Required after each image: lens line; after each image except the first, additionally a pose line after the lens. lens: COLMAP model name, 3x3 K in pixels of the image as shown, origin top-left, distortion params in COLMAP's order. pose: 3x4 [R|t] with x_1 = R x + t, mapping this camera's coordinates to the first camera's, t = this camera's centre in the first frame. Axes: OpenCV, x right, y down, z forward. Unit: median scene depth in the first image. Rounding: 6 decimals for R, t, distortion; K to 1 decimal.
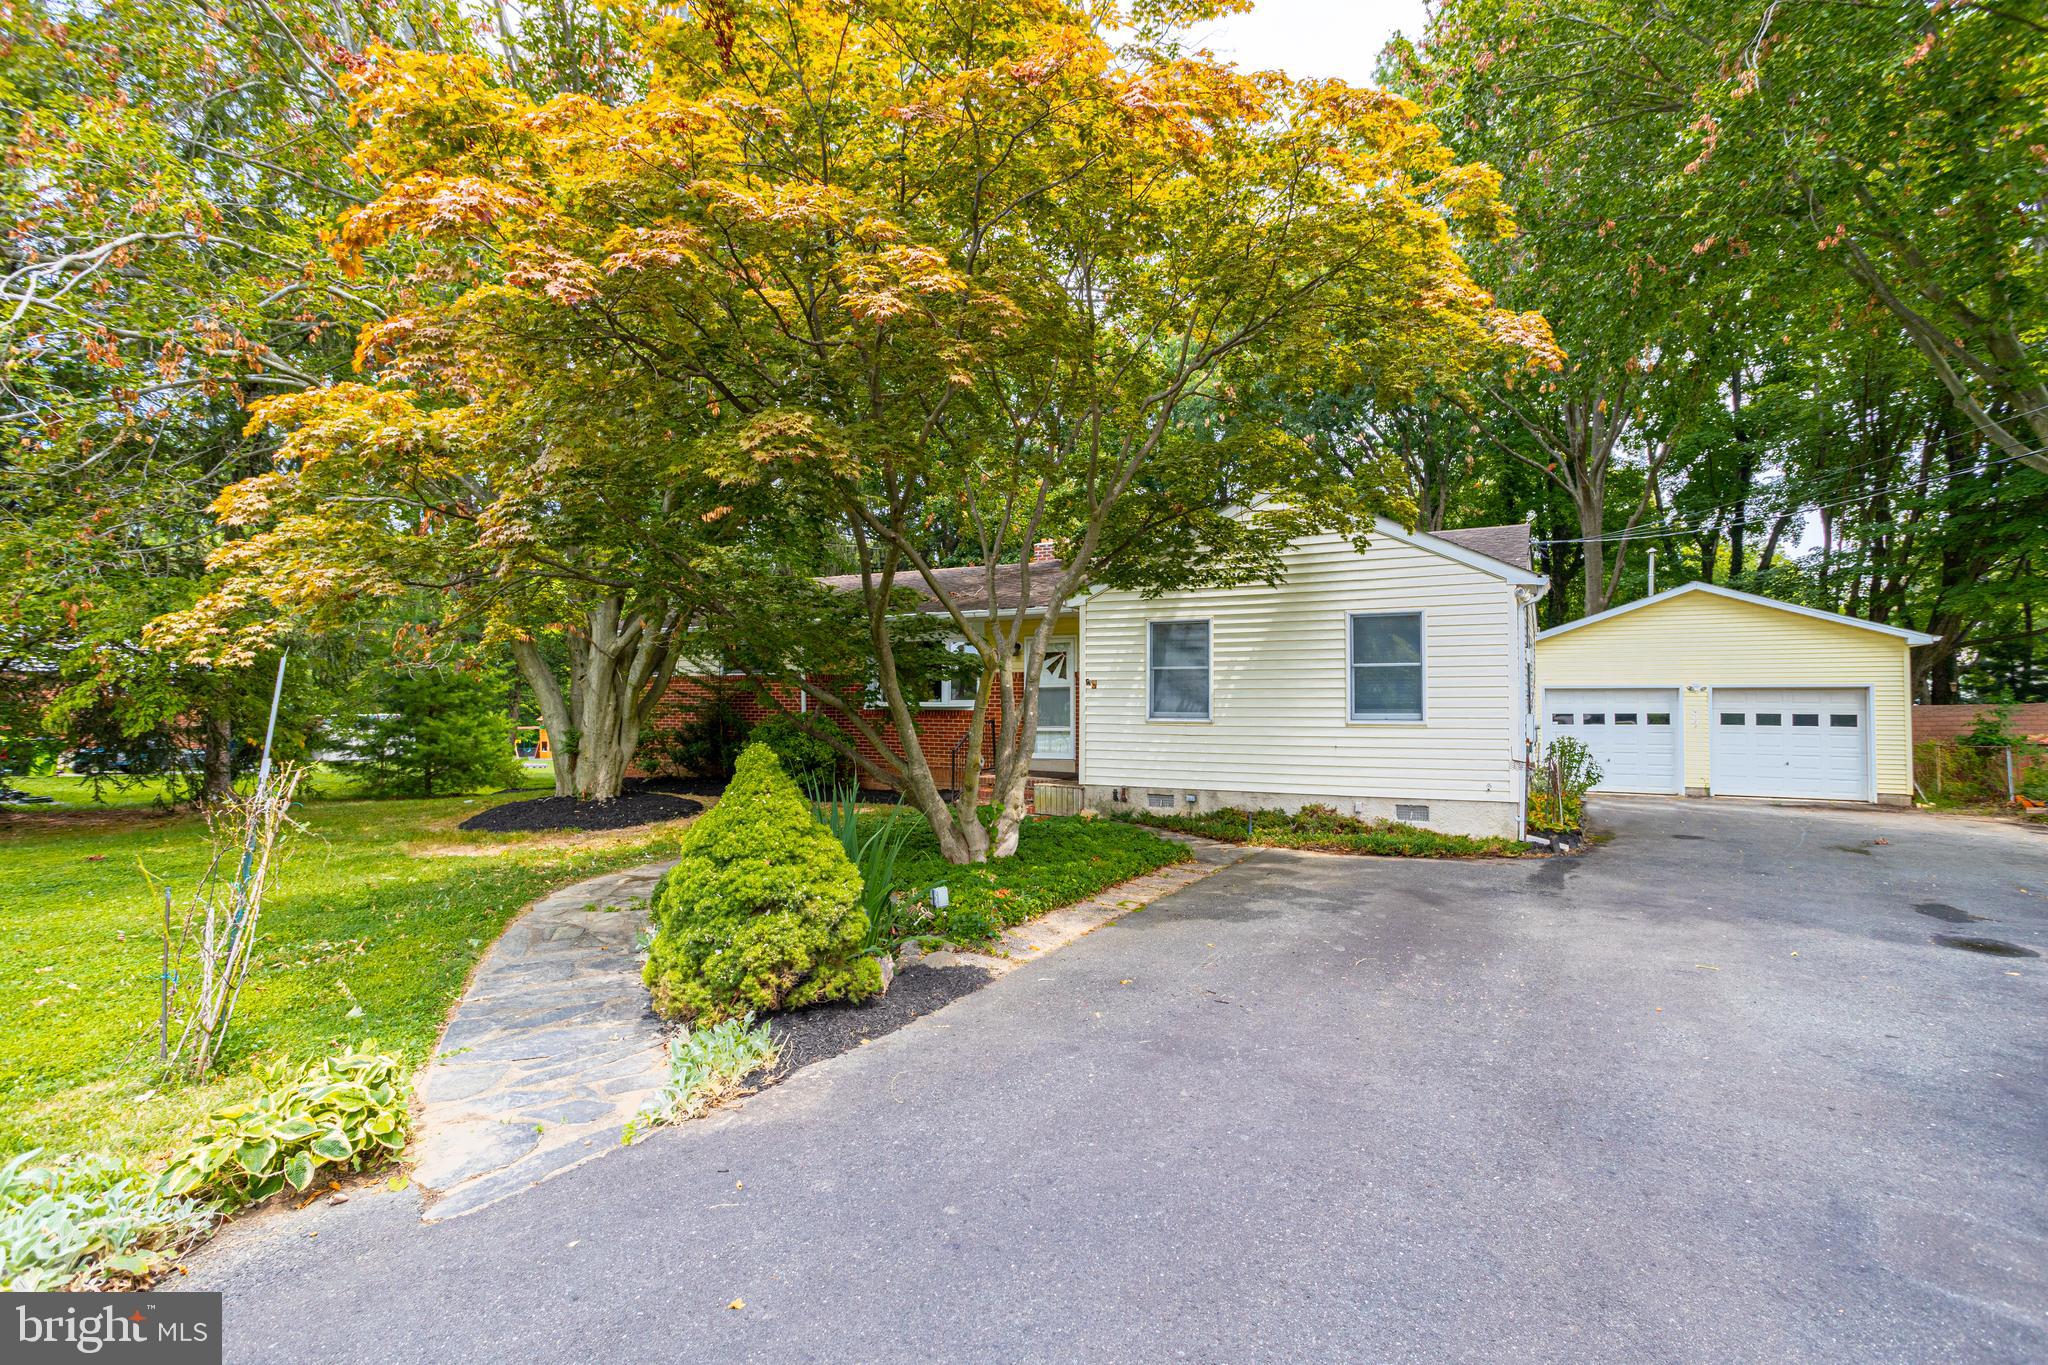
lens RADIAL K [[984.9, 0, 1023.2], [0, 984.9, 690.3], [0, 0, 1]] dist [0.002117, 0.004486]
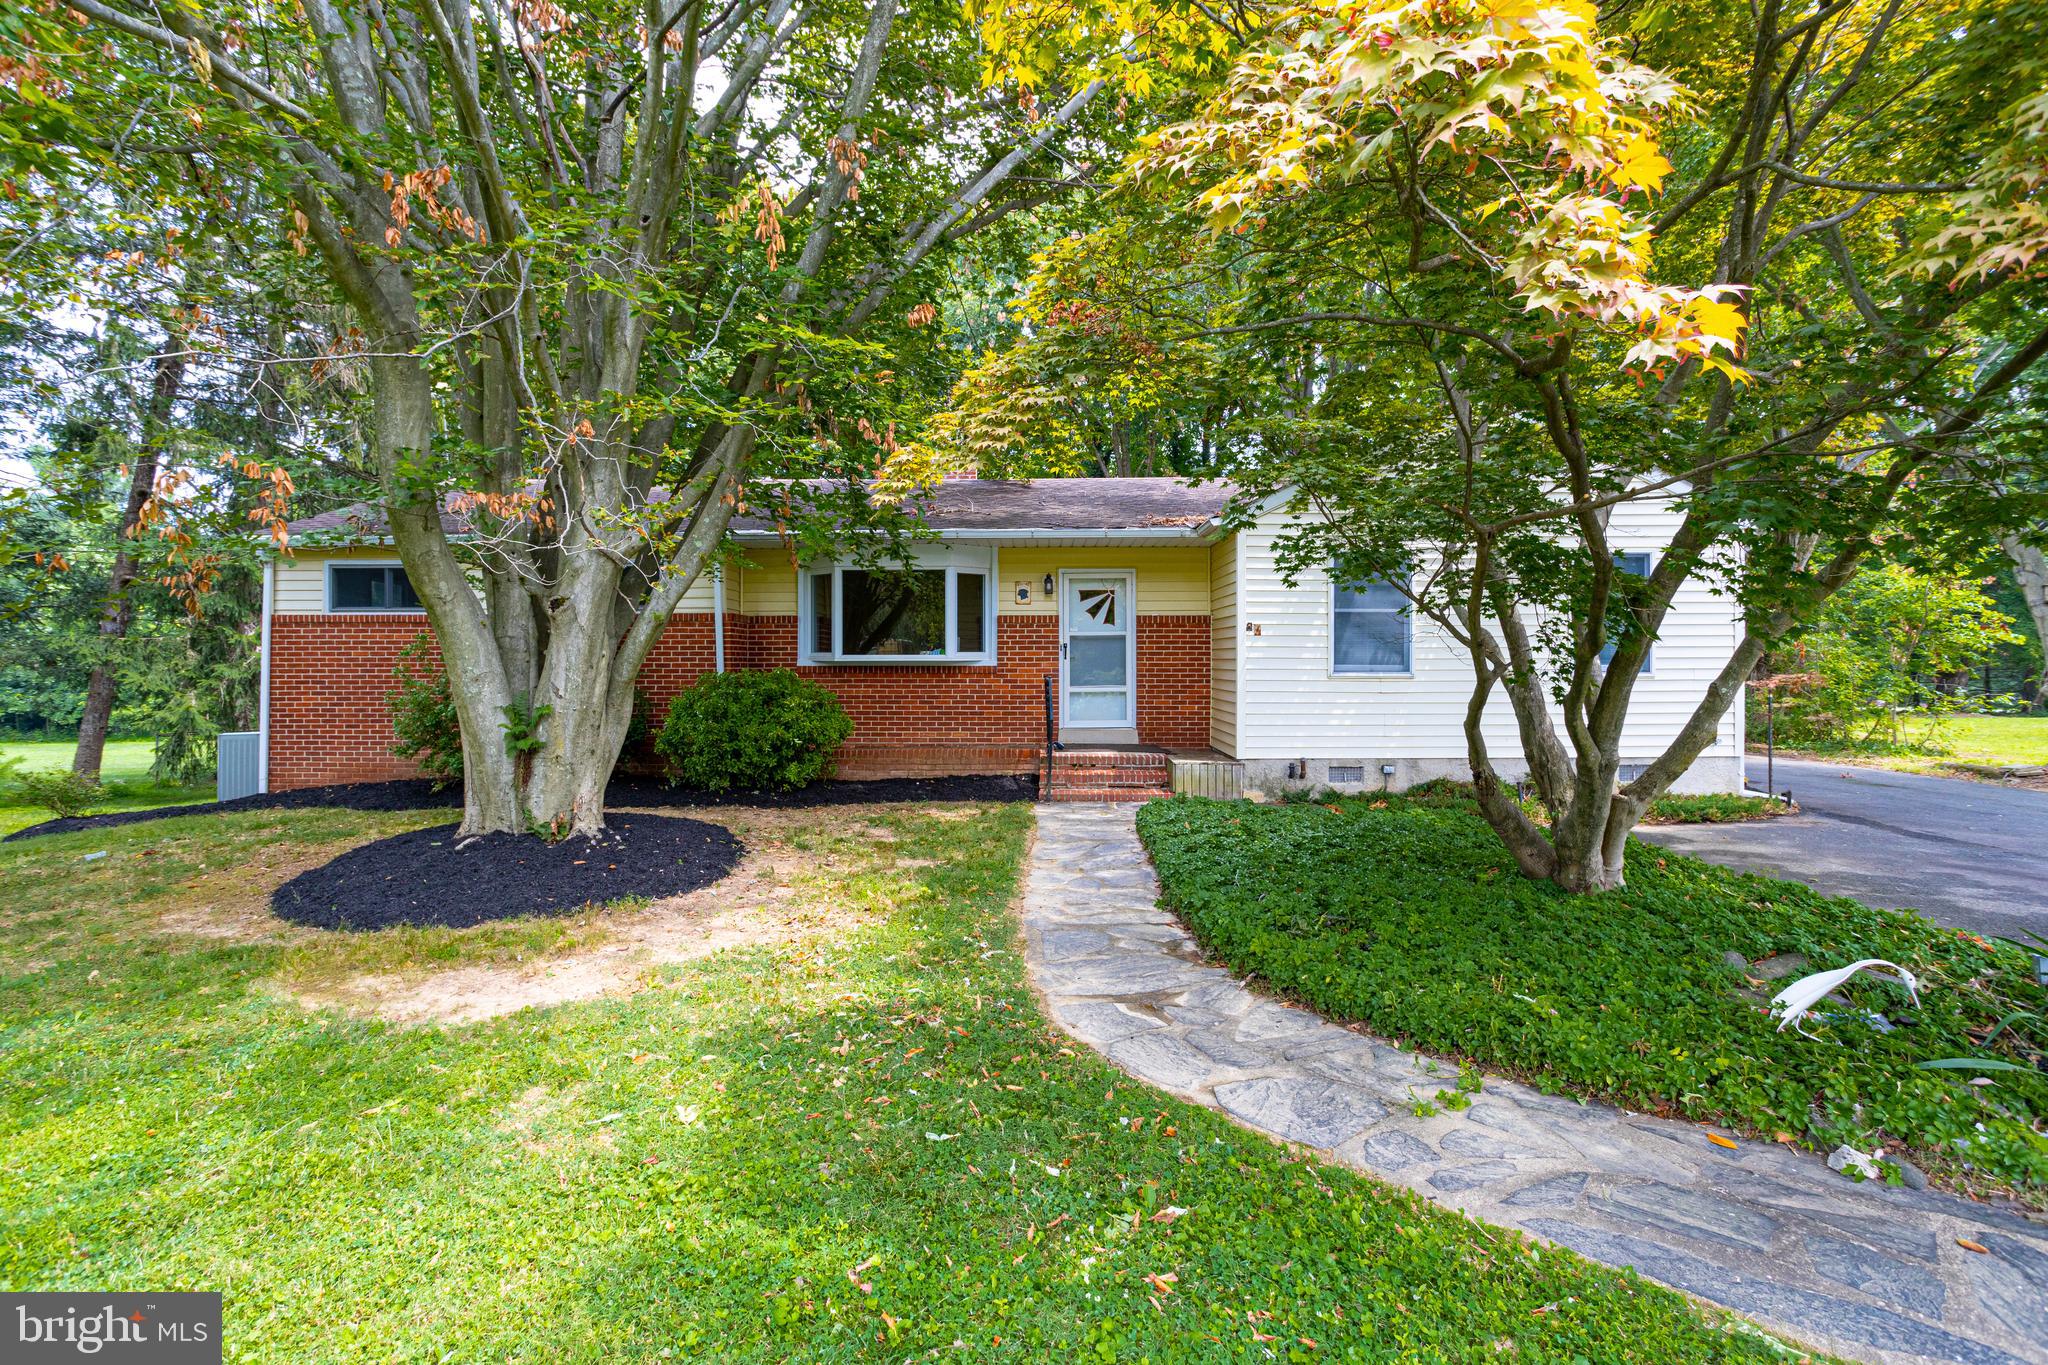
lens RADIAL K [[984.9, 0, 1025.0], [0, 984.9, 672.2], [0, 0, 1]] dist [0.002117, 0.004486]
pose [[0.876611, -0.007952, 0.481134, -0.520674], [-0.001403, 0.999817, 0.019081, 0.014382], [-0.481198, -0.017402, 0.876439, 0.459033]]
